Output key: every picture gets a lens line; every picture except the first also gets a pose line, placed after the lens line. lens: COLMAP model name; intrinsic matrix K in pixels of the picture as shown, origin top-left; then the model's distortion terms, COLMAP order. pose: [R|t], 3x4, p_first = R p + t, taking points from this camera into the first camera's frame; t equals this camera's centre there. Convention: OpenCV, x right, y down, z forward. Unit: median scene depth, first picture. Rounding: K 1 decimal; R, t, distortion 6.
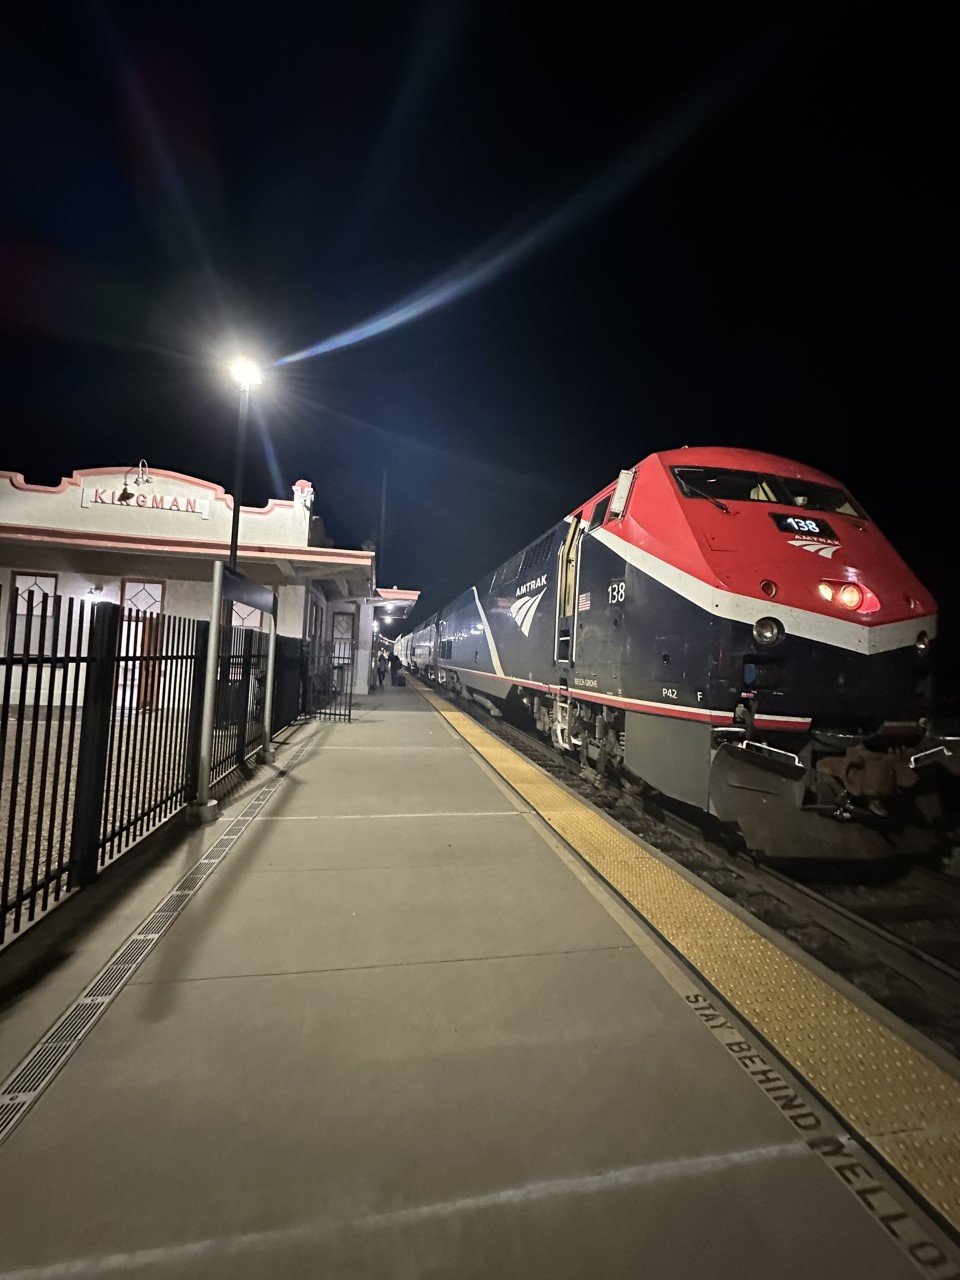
lens RADIAL K [[513.1, 0, 480.0], [0, 513.1, 640.0], [0, 0, 1]] dist [0.011474, -0.000576]
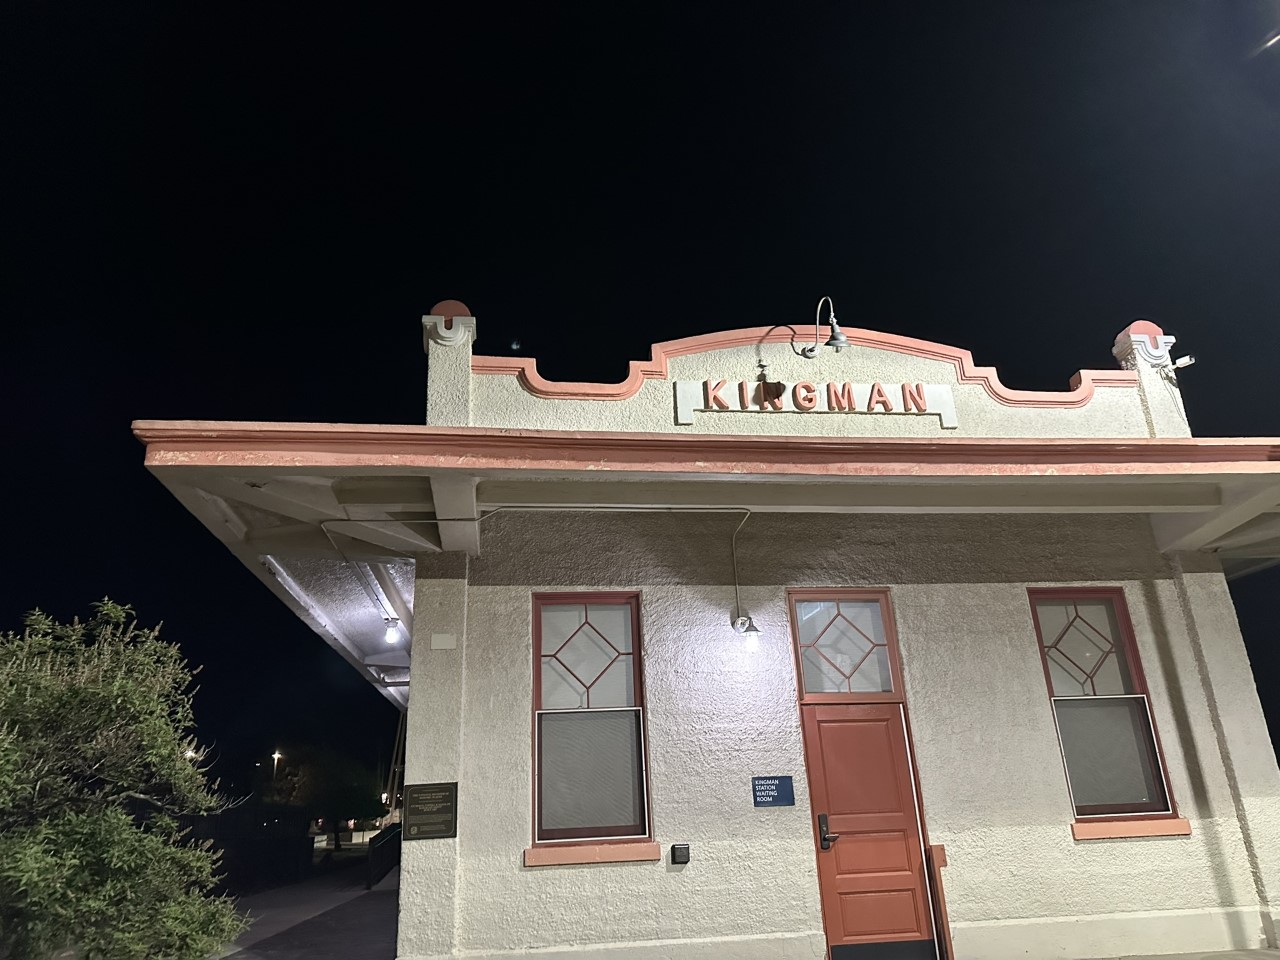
lens RADIAL K [[890.0, 0, 640.0], [0, 890.0, 480.0], [0, 0, 1]] dist [0.000367, -0.000012]
pose [[0.993127, -0.104882, -0.051947, -0.770786], [0.083890, 0.947374, -0.308941, -0.004430], [0.081616, 0.302460, 0.949661, 0.354449]]
